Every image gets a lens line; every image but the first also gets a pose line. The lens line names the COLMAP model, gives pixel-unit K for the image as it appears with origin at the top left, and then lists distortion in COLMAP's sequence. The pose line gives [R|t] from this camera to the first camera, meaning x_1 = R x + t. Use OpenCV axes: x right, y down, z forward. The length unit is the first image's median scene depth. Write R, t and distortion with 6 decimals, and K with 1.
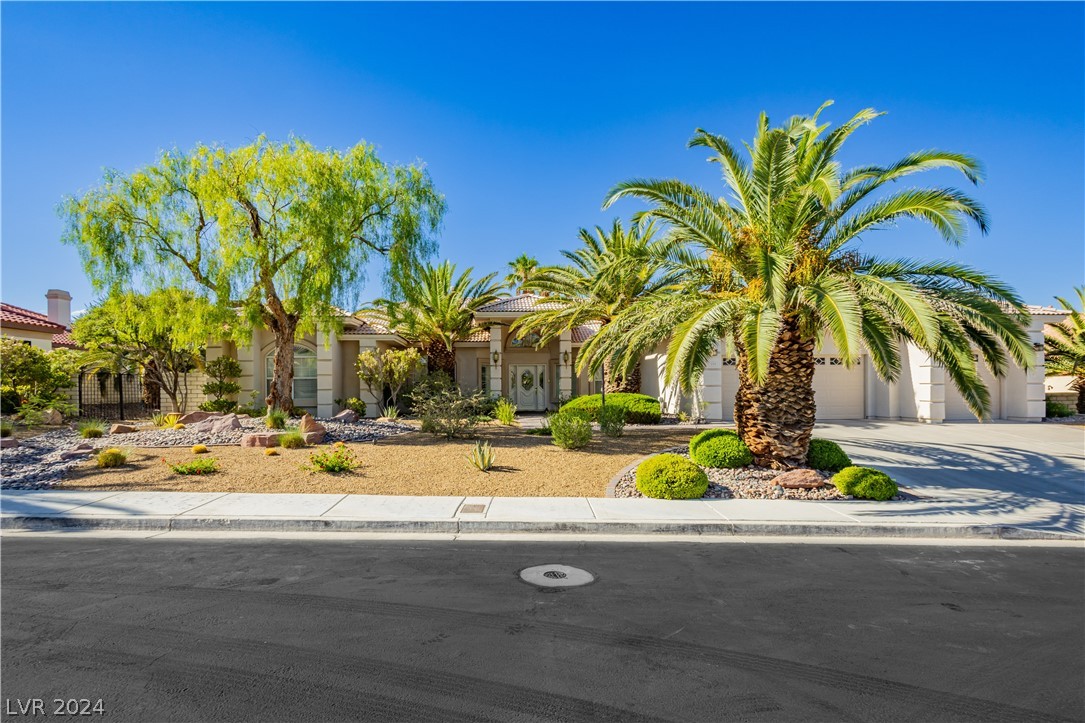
lens RADIAL K [[510.7, 0, 520.0], [0, 510.7, 356.1], [0, 0, 1]] dist [0.007550, -0.000588]
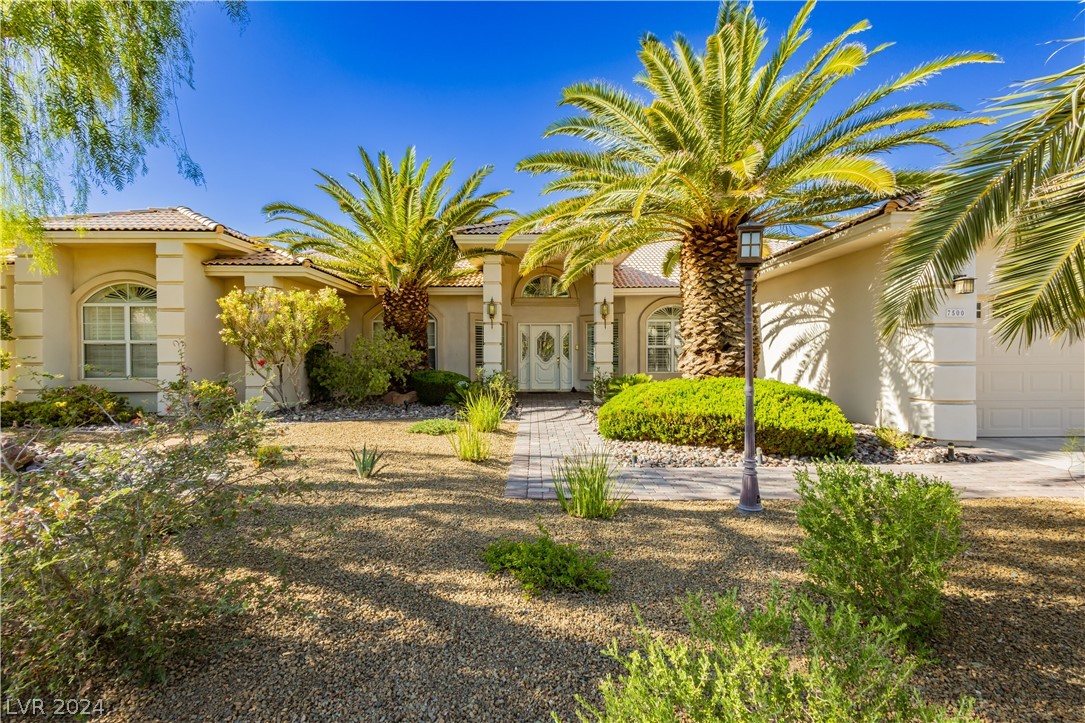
lens RADIAL K [[499.7, 0, 542.5], [0, 499.7, 361.5], [0, 0, 1]] dist [0.002704, 0.000242]
pose [[0.999873, 0.004646, -0.015232, 0.023817], [-0.003401, 0.996728, 0.080757, 0.015597], [0.015557, -0.080695, 0.996617, 0.385879]]
